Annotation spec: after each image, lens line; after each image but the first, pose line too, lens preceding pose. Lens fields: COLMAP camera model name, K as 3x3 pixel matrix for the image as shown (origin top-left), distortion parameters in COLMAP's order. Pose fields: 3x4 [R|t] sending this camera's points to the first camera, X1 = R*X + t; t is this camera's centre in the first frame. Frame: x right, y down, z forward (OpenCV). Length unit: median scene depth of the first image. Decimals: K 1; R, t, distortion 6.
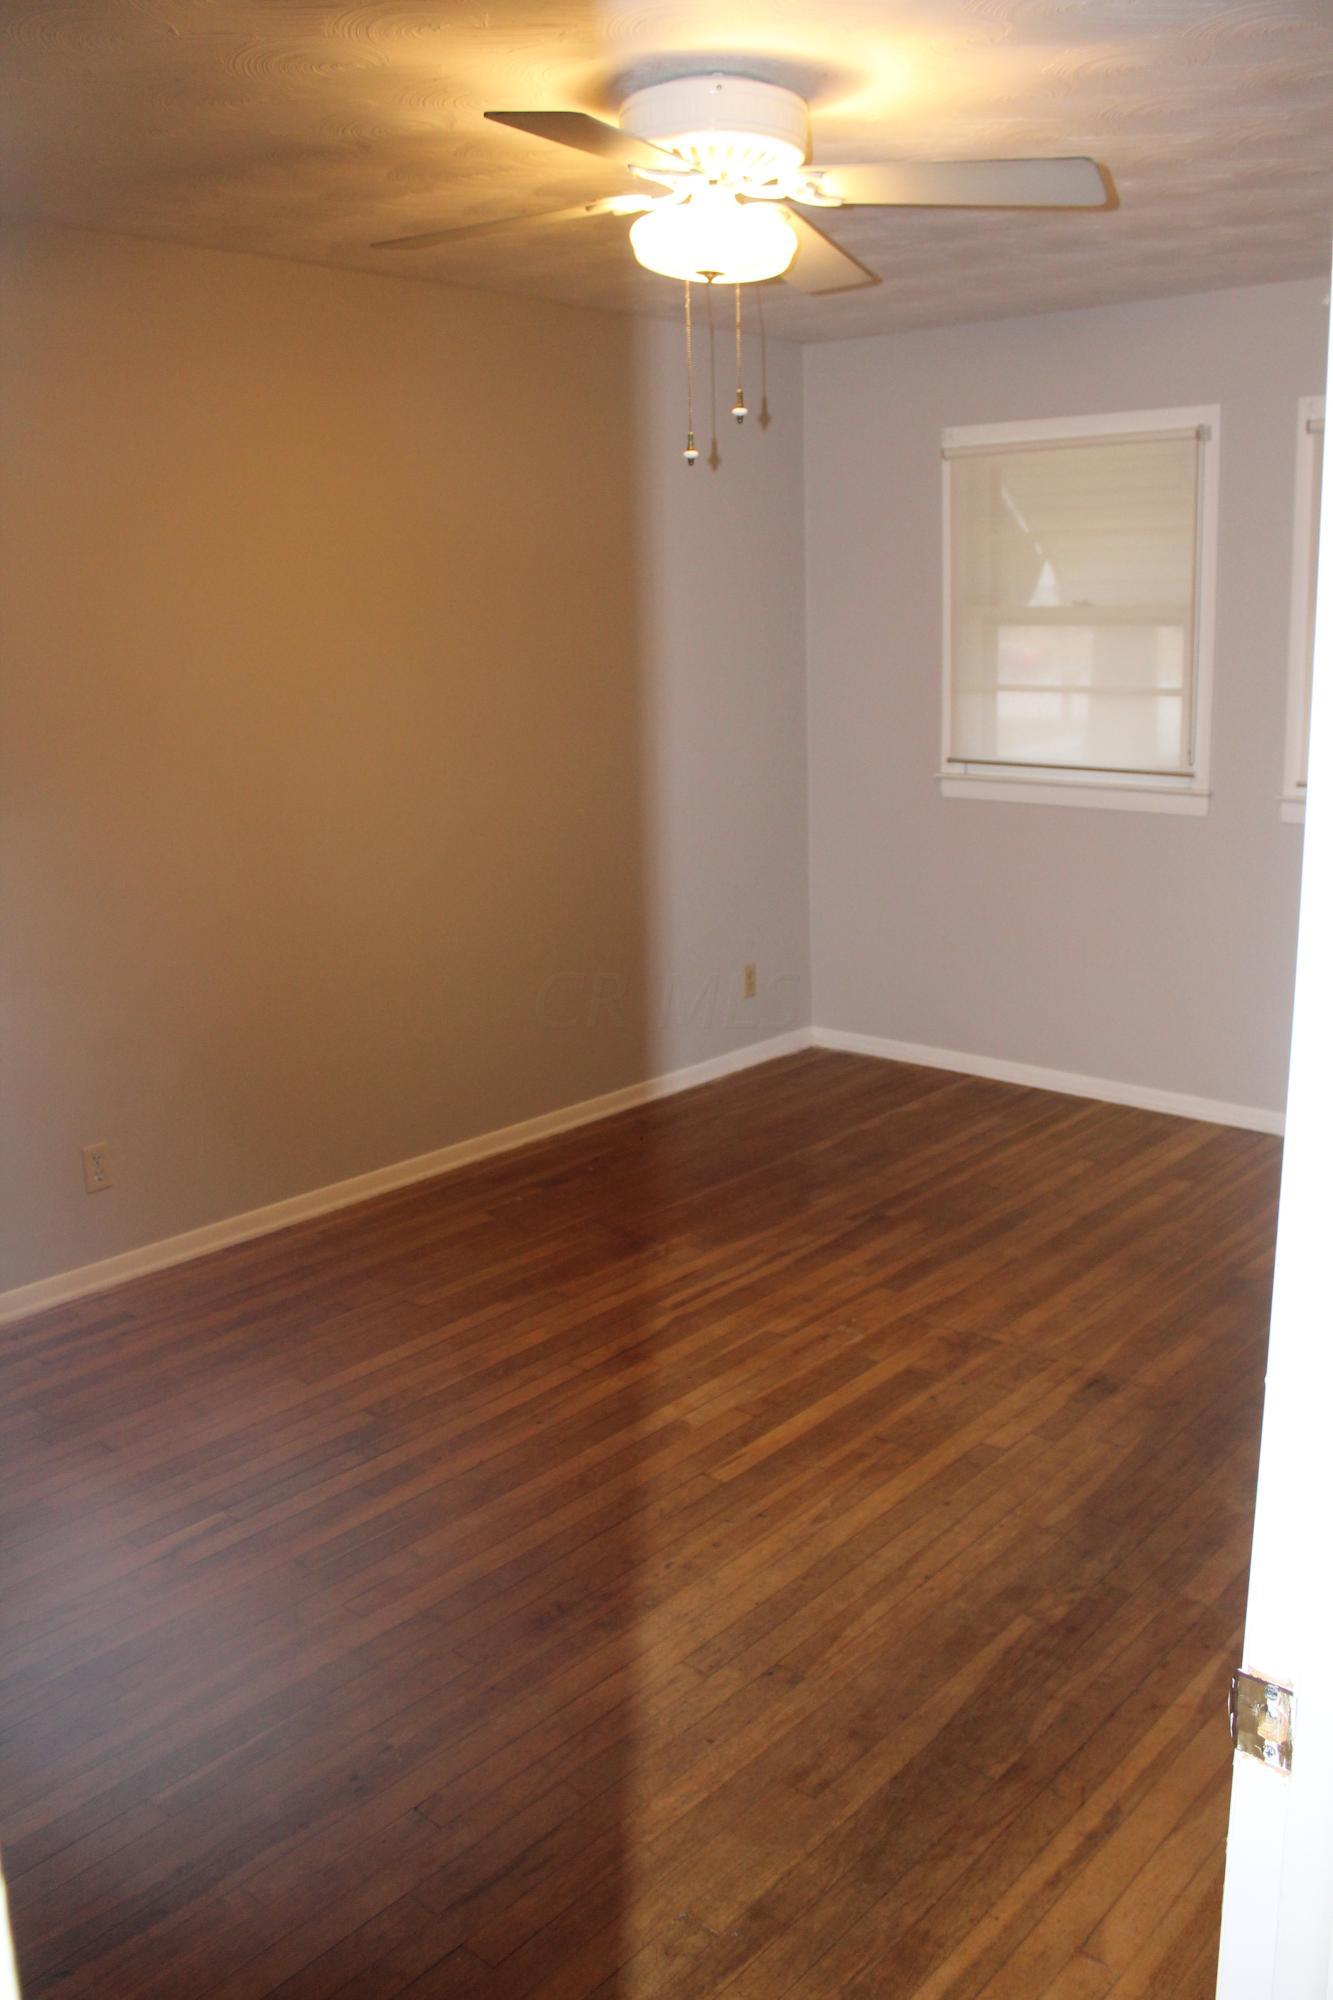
lens RADIAL K [[1645.6, 0, 666.5], [0, 1645.6, 1000.0], [0, 0, 1]] dist [-0.163186, 0.123719]
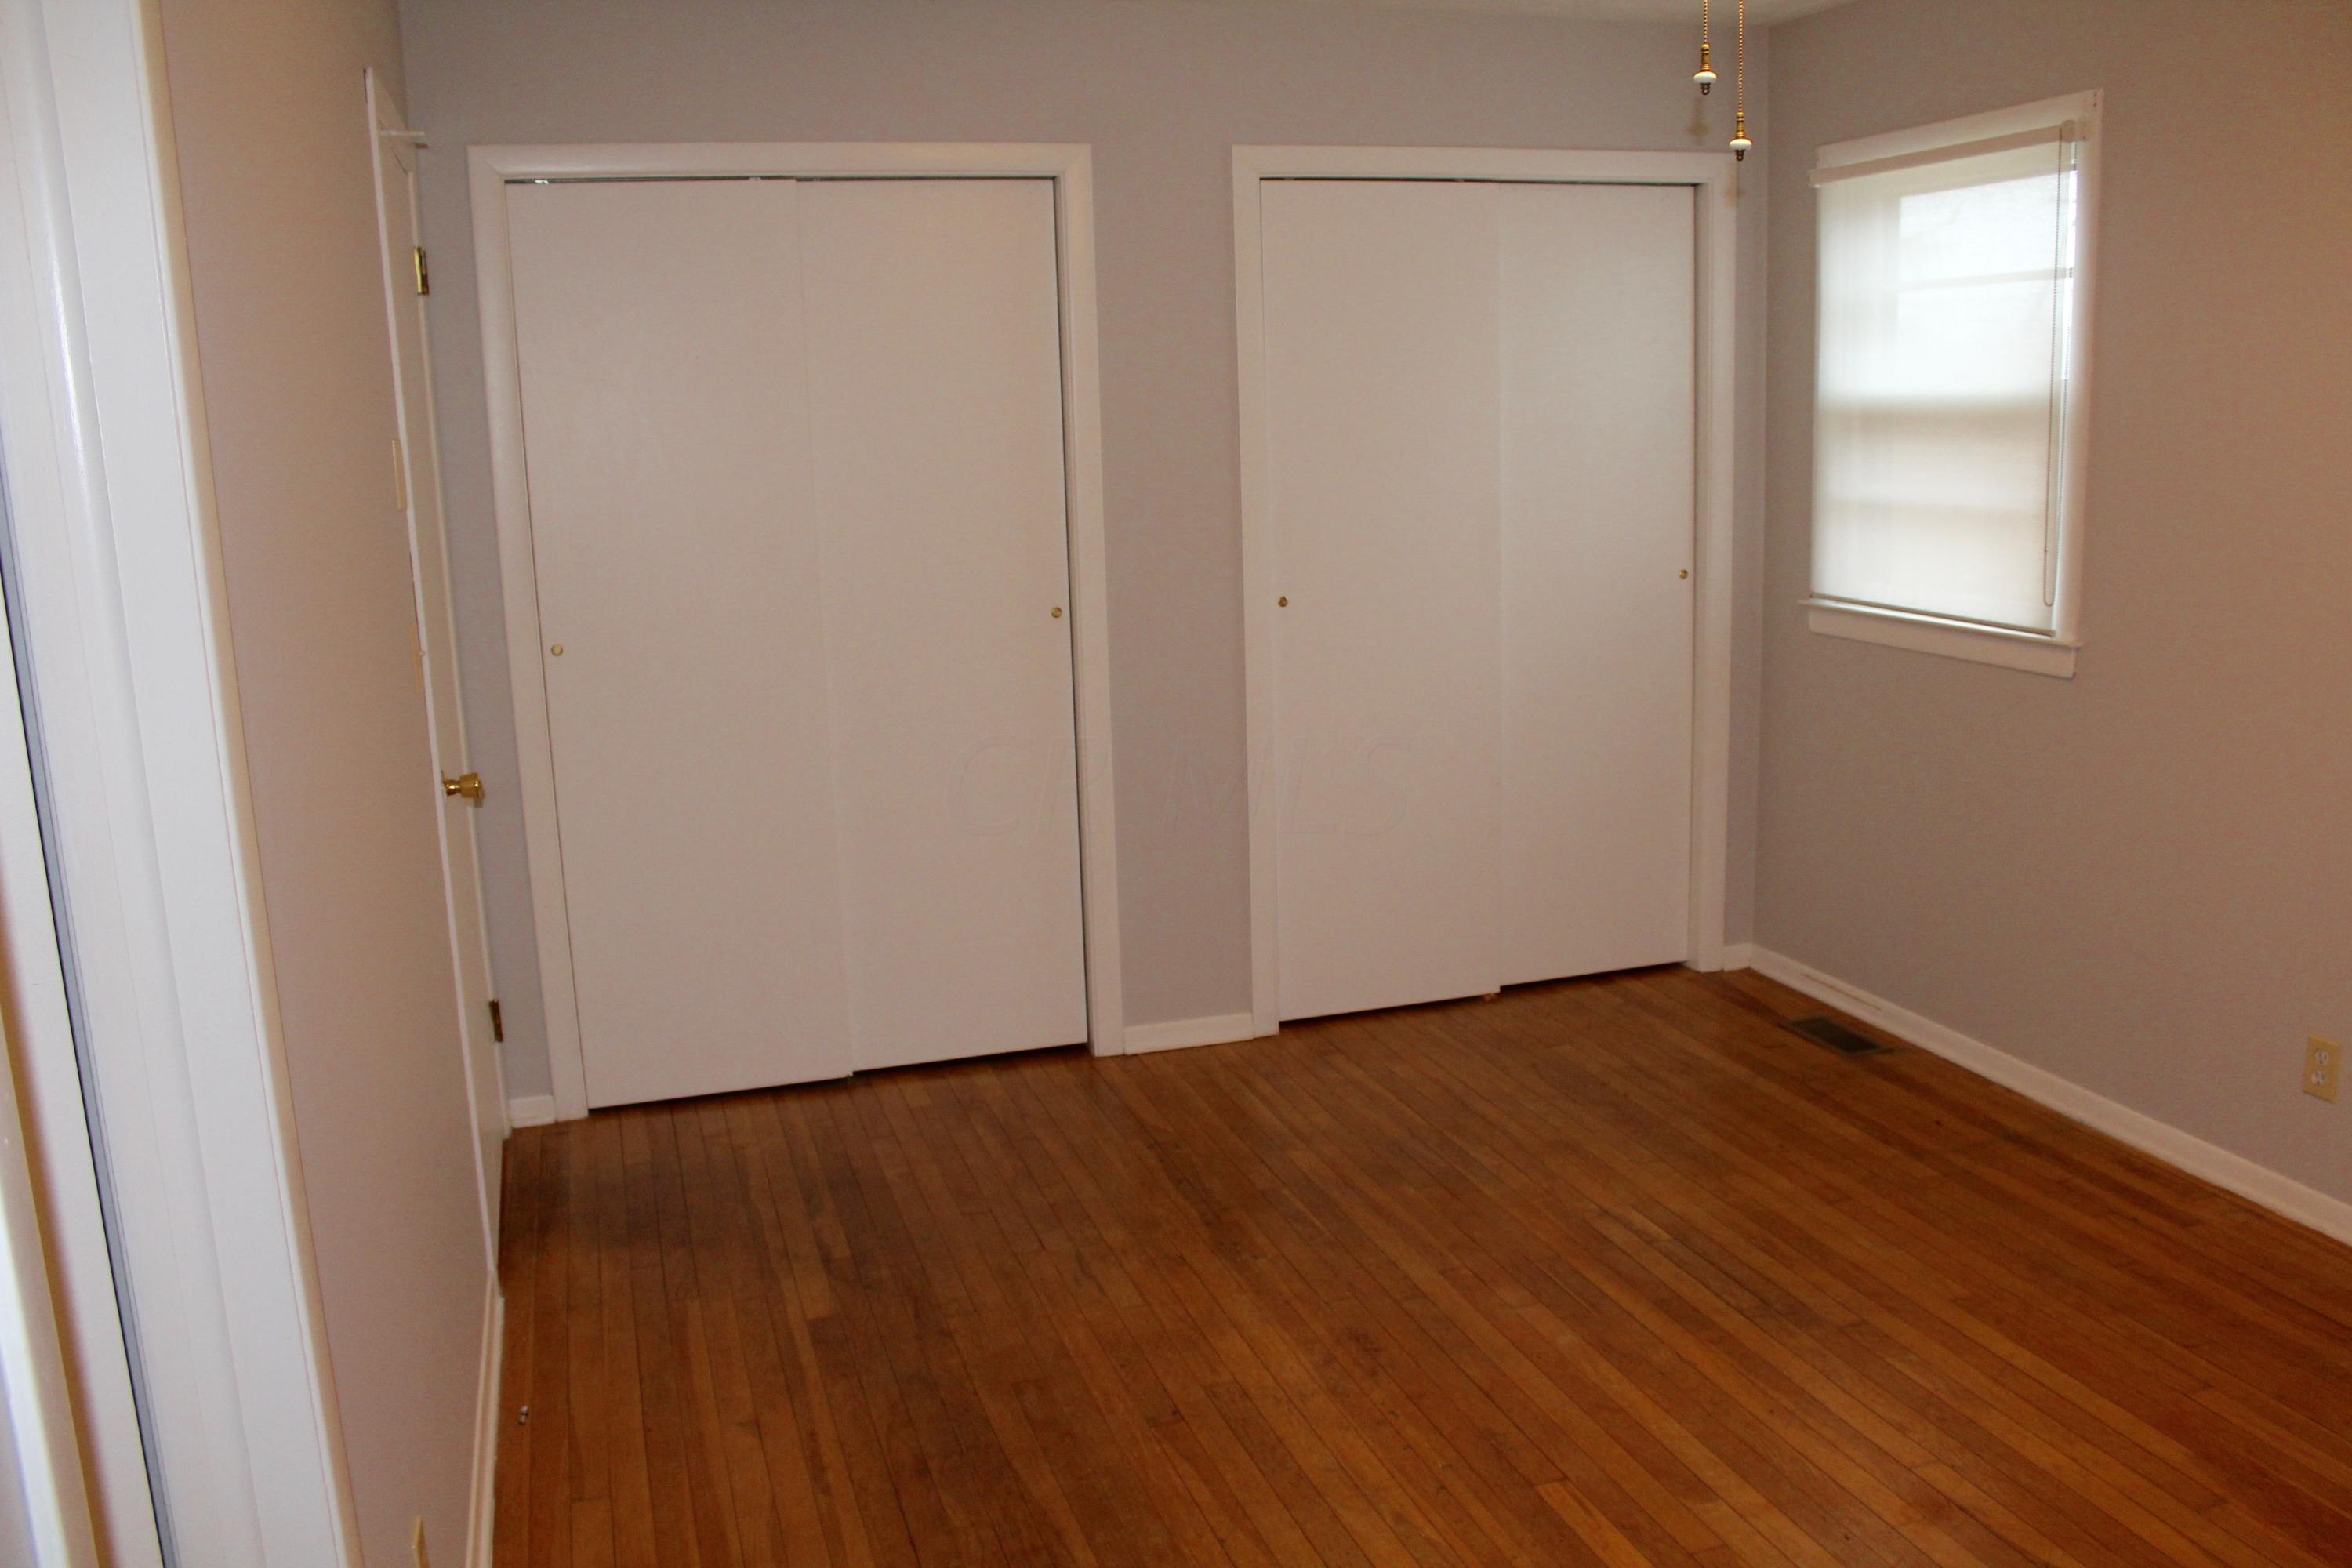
lens RADIAL K [[1935.3, 0, 1176.0], [0, 1935.3, 784.0], [0, 0, 1]] dist [-0.163186, 0.123719]
pose [[-0.511562, 0.204298, -0.834606, 0.935979], [-0.157318, 0.932635, 0.324720, -0.328732], [0.844722, 0.297413, -0.444960, 1.334592]]
